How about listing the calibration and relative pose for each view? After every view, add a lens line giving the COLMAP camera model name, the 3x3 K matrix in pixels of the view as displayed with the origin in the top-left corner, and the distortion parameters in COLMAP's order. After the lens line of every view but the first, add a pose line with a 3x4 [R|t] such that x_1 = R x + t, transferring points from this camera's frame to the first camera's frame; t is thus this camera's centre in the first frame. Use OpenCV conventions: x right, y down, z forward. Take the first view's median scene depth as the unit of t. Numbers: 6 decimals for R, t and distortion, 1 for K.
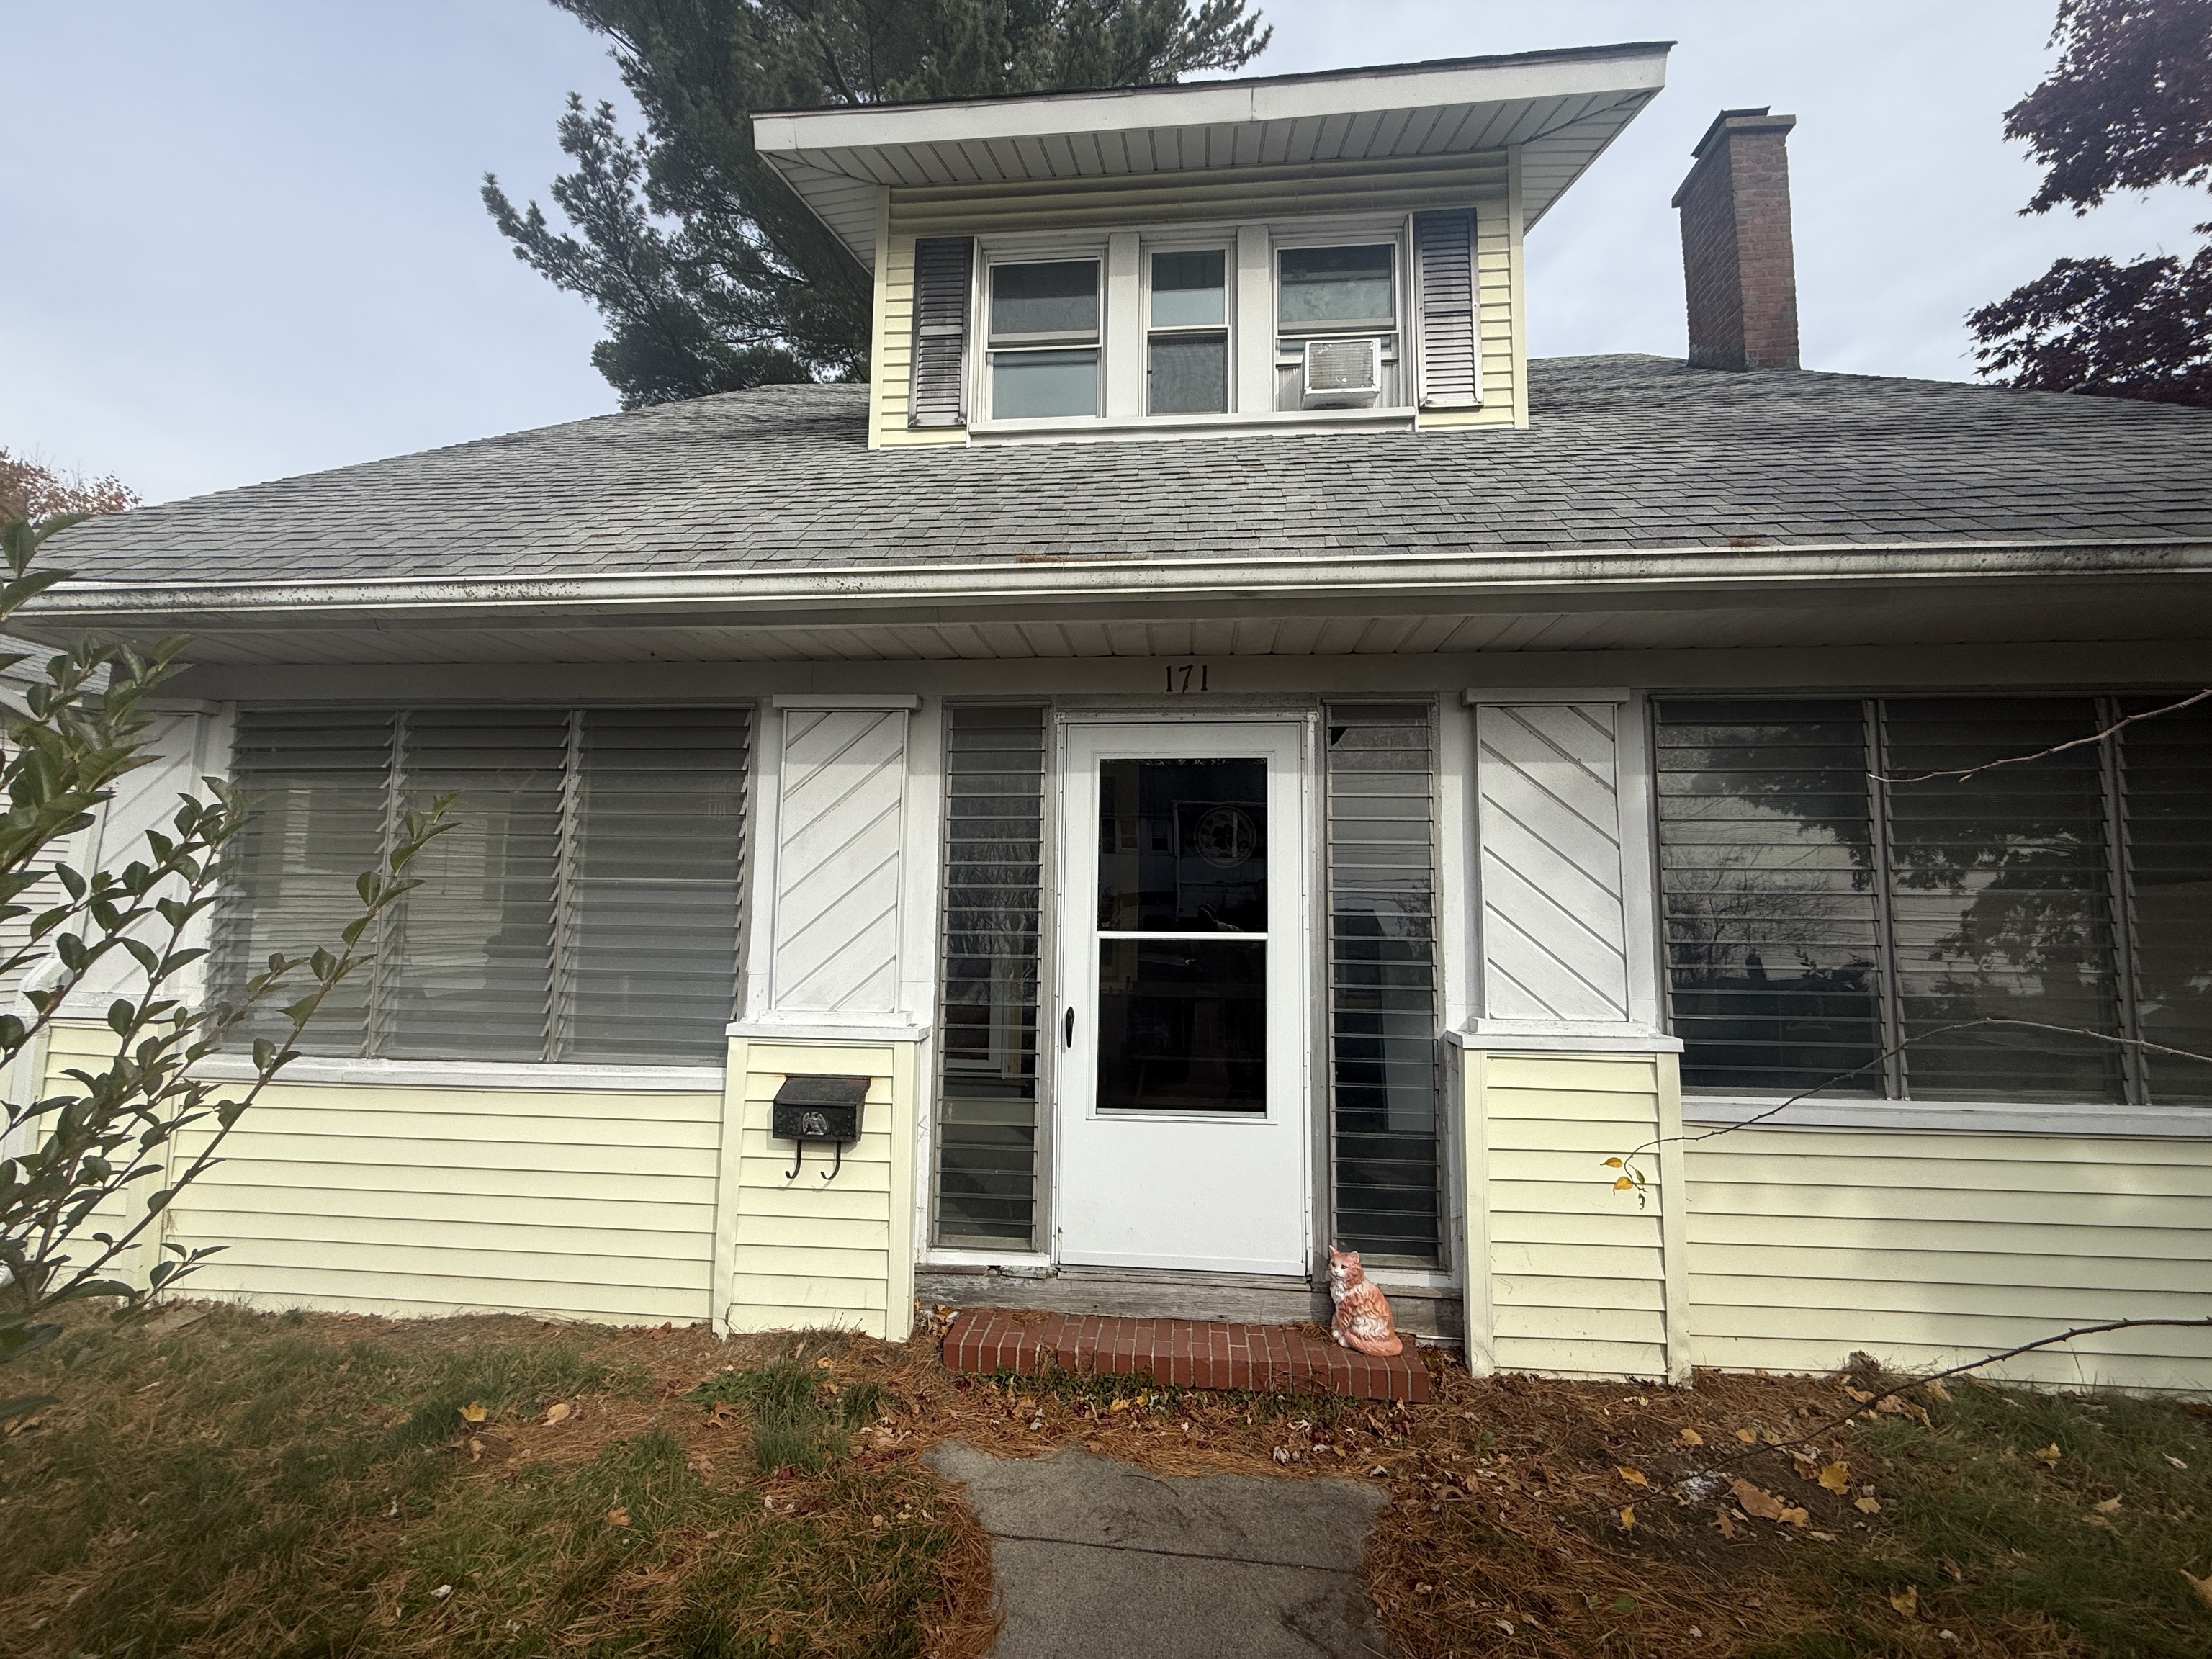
lens RADIAL K [[876.8, 0, 1094.3], [0, 876.8, 818.3], [0, 0, 1]] dist [0.002667, -0.000144]
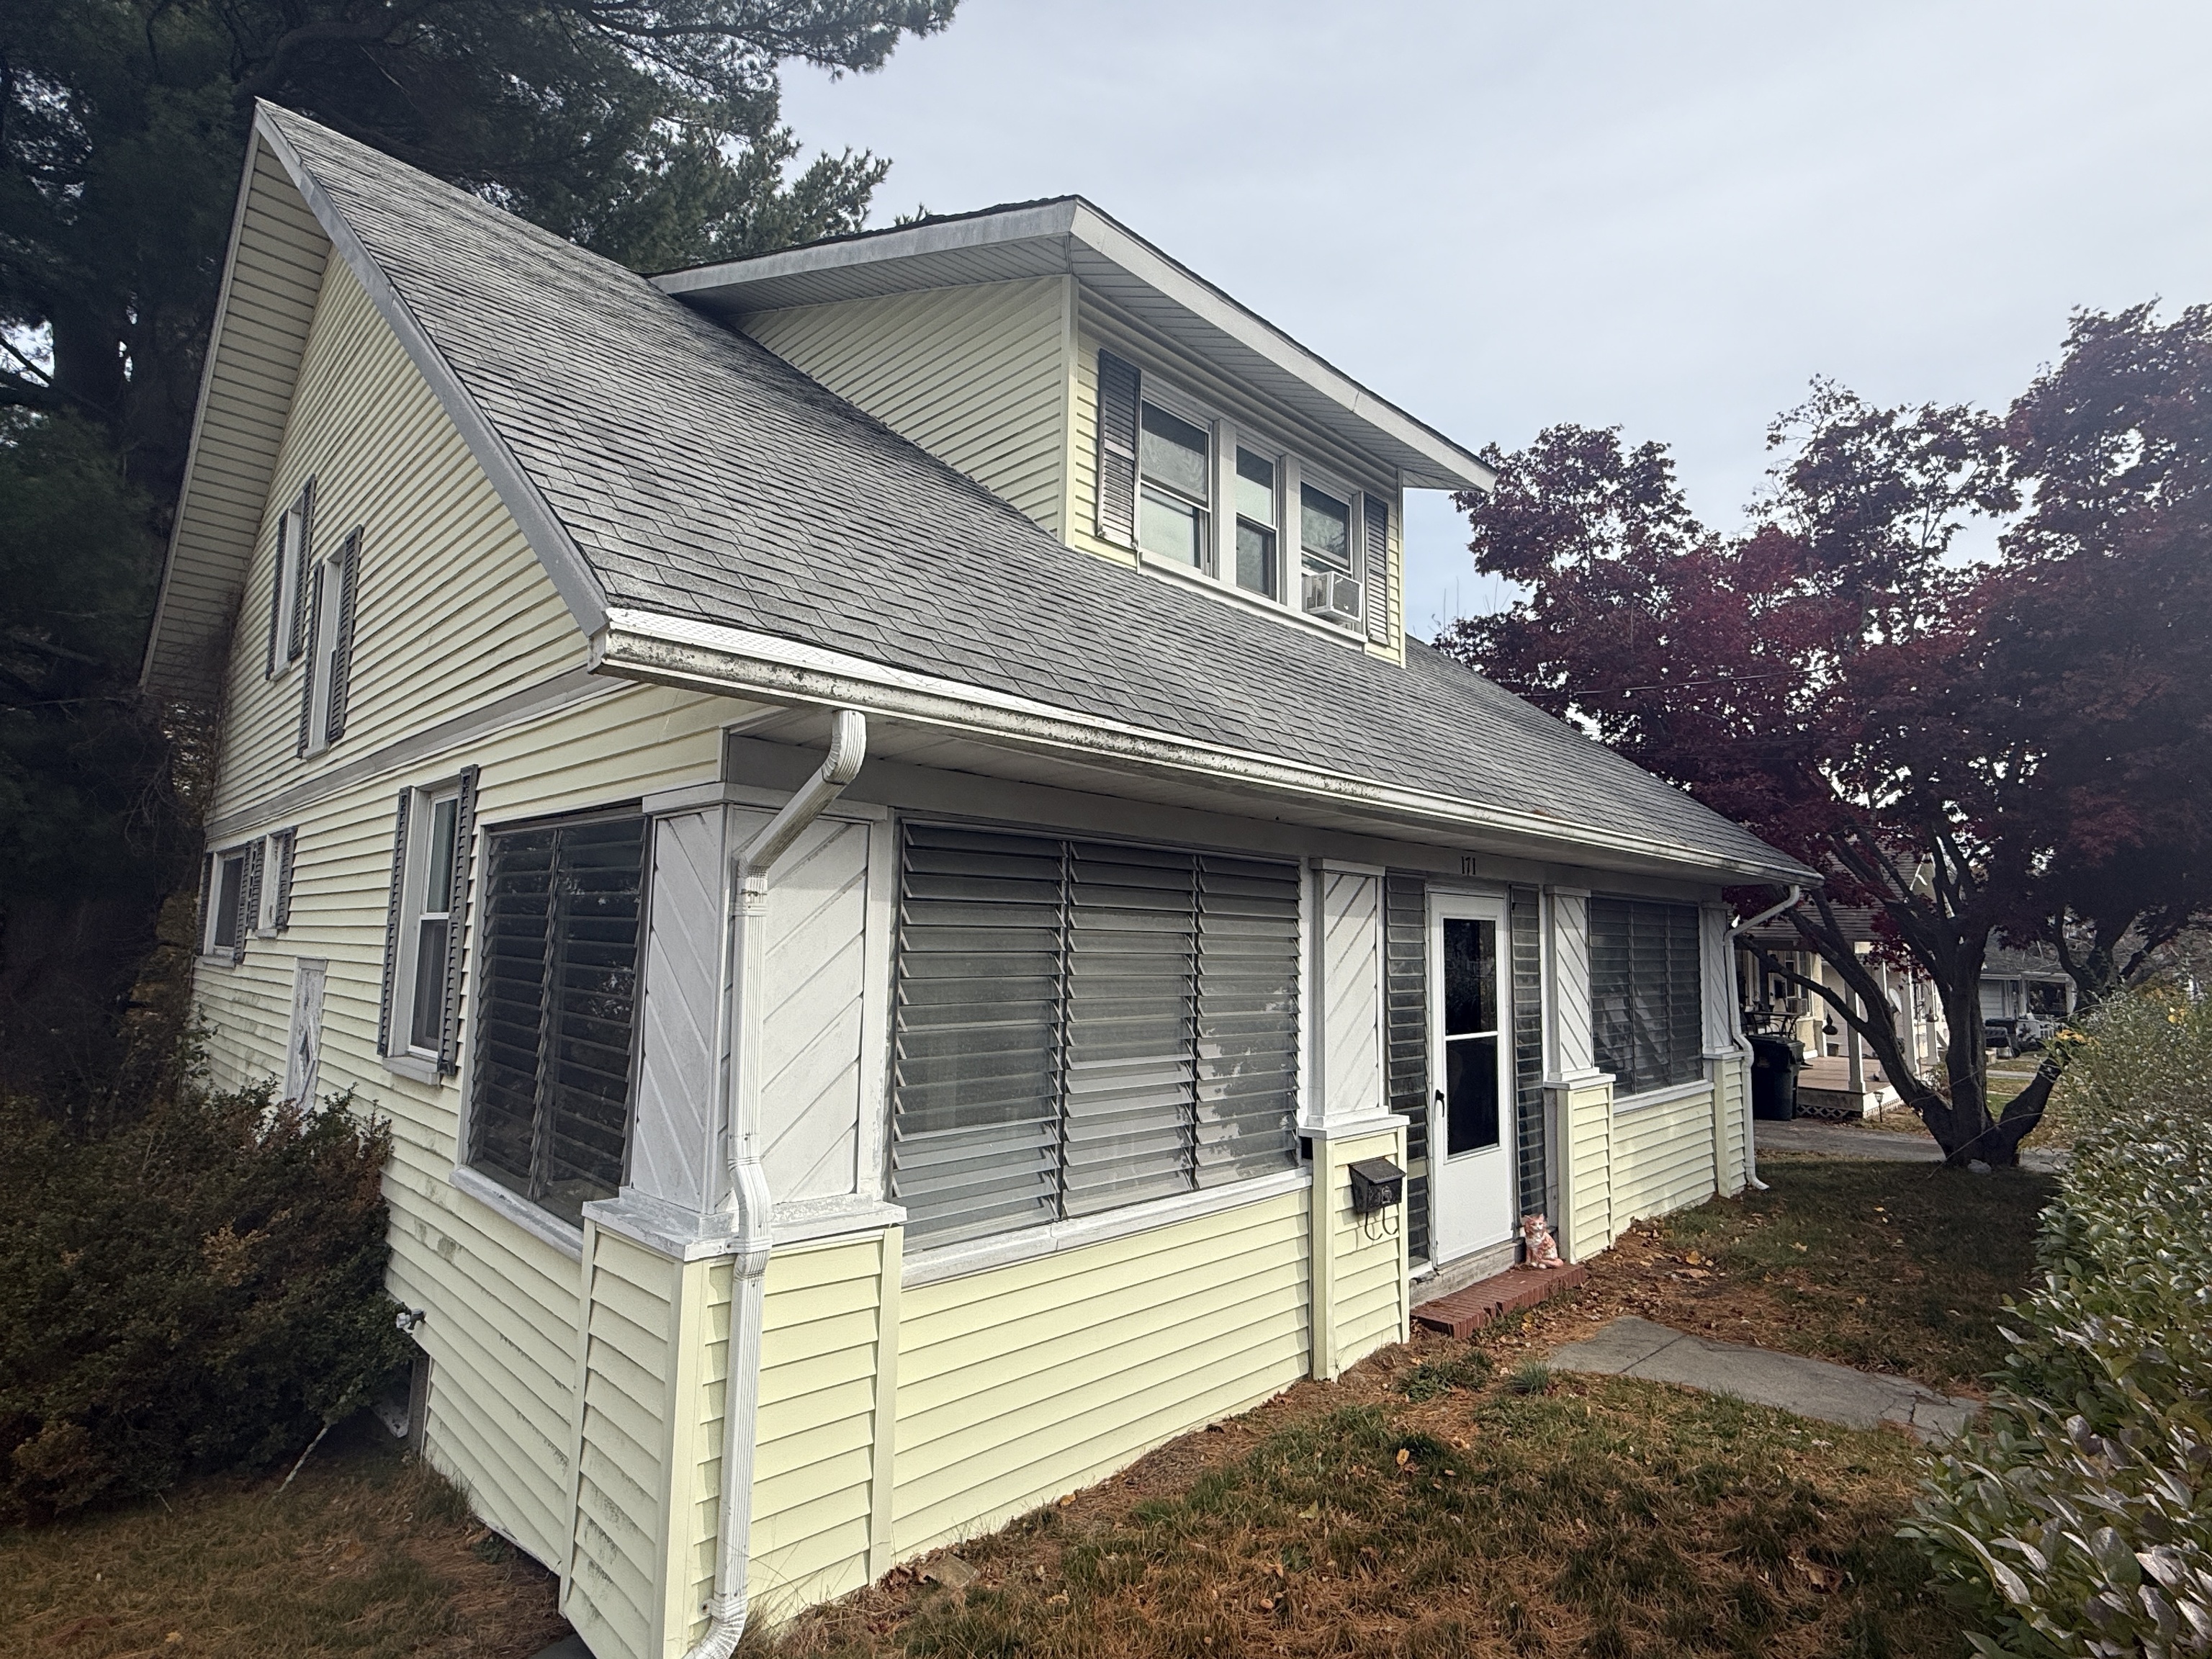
lens RADIAL K [[1112.6, 0, 1144.0], [0, 1112.6, 825.6], [0, 0, 1]] dist [0.017931, 0.000310]
pose [[0.632780, 0.083065, 0.769864, -1.726151], [-0.081241, 0.995864, -0.040674, -0.102598], [-0.770058, -0.036807, 0.636911, 0.199366]]
